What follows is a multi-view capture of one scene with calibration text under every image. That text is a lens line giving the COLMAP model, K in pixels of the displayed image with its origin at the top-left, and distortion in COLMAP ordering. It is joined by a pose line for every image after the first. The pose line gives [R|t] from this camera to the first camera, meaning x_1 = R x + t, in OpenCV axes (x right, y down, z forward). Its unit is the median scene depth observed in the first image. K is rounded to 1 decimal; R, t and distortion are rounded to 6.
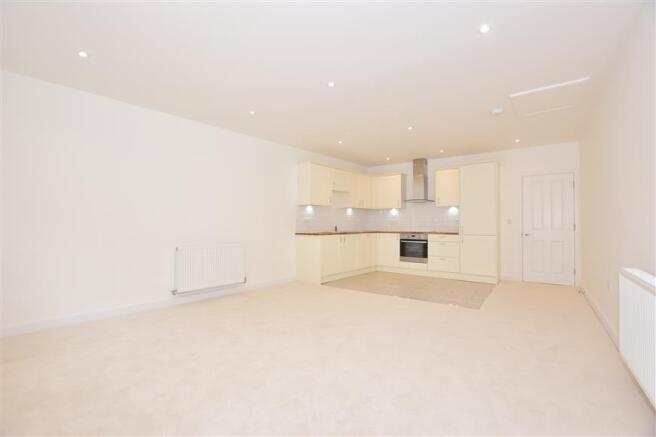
lens RADIAL K [[297.4, 0, 328.0], [0, 297.4, 218.5], [0, 0, 1]] dist [-0.034427, -0.000010]
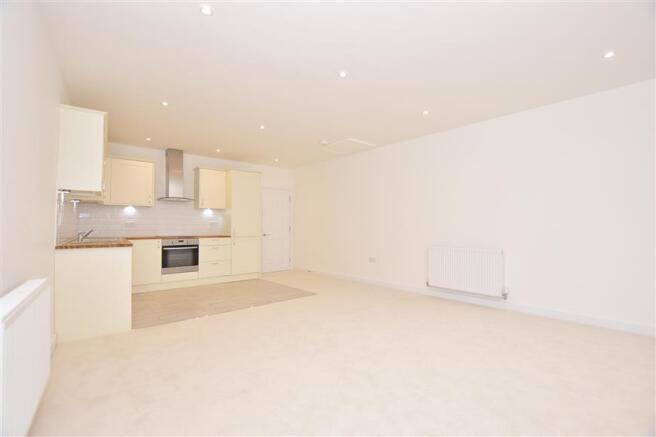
lens RADIAL K [[289.2, 0, 328.0], [0, 289.2, 218.5], [0, 0, 1]] dist [-0.000067, 0.000004]
pose [[0.225134, 0.015802, 0.974200, -0.412150], [-0.024243, 0.999650, -0.010612, -0.006984], [-0.974026, -0.021228, 0.225438, 0.406247]]
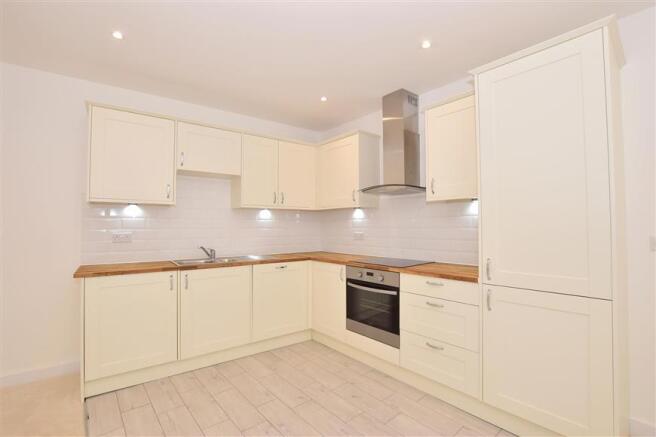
lens RADIAL K [[297.4, 0, 328.0], [0, 297.4, 218.5], [0, 0, 1]] dist [-0.034427, -0.000010]
pose [[0.973620, -0.011052, -0.227906, 0.321390], [0.009253, 0.999917, -0.008960, -0.014615], [0.227987, 0.006615, 0.973642, 0.580958]]
